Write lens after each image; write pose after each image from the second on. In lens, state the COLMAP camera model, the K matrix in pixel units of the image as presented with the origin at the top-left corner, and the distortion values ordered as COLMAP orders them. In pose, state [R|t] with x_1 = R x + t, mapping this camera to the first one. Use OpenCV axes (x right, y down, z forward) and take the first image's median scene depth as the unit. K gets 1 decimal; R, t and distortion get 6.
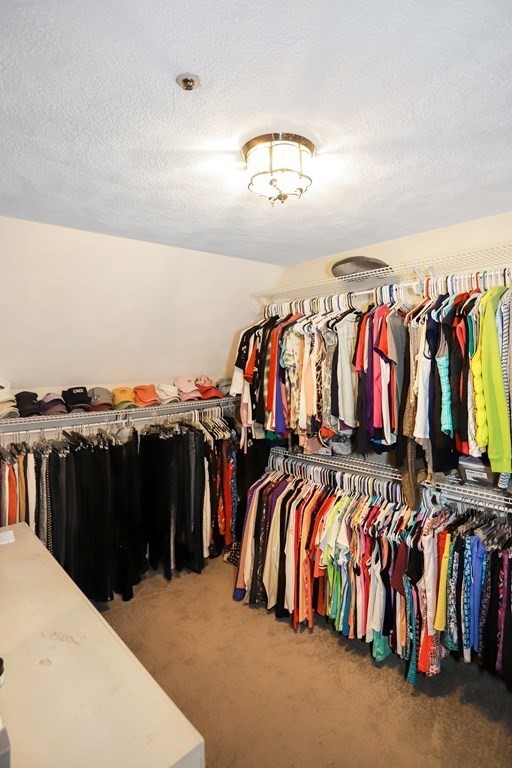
lens RADIAL K [[409.3, 0, 256.0], [0, 409.3, 384.0], [0, 0, 1]] dist [-0.075345, 0.038055]
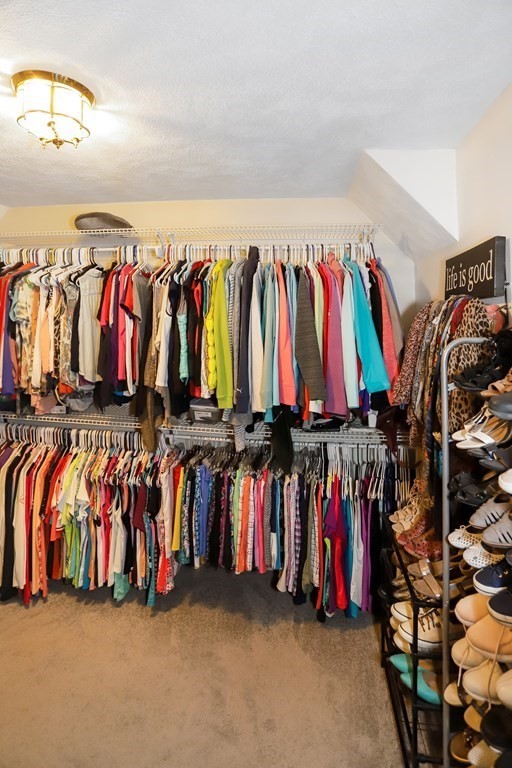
lens RADIAL K [[409.3, 0, 256.0], [0, 409.3, 384.0], [0, 0, 1]] dist [-0.075345, 0.038055]
pose [[0.771489, -0.060650, 0.633345, -0.093757], [-0.000984, 0.995331, 0.096513, 0.013376], [-0.636241, -0.075082, 0.767828, -0.041394]]
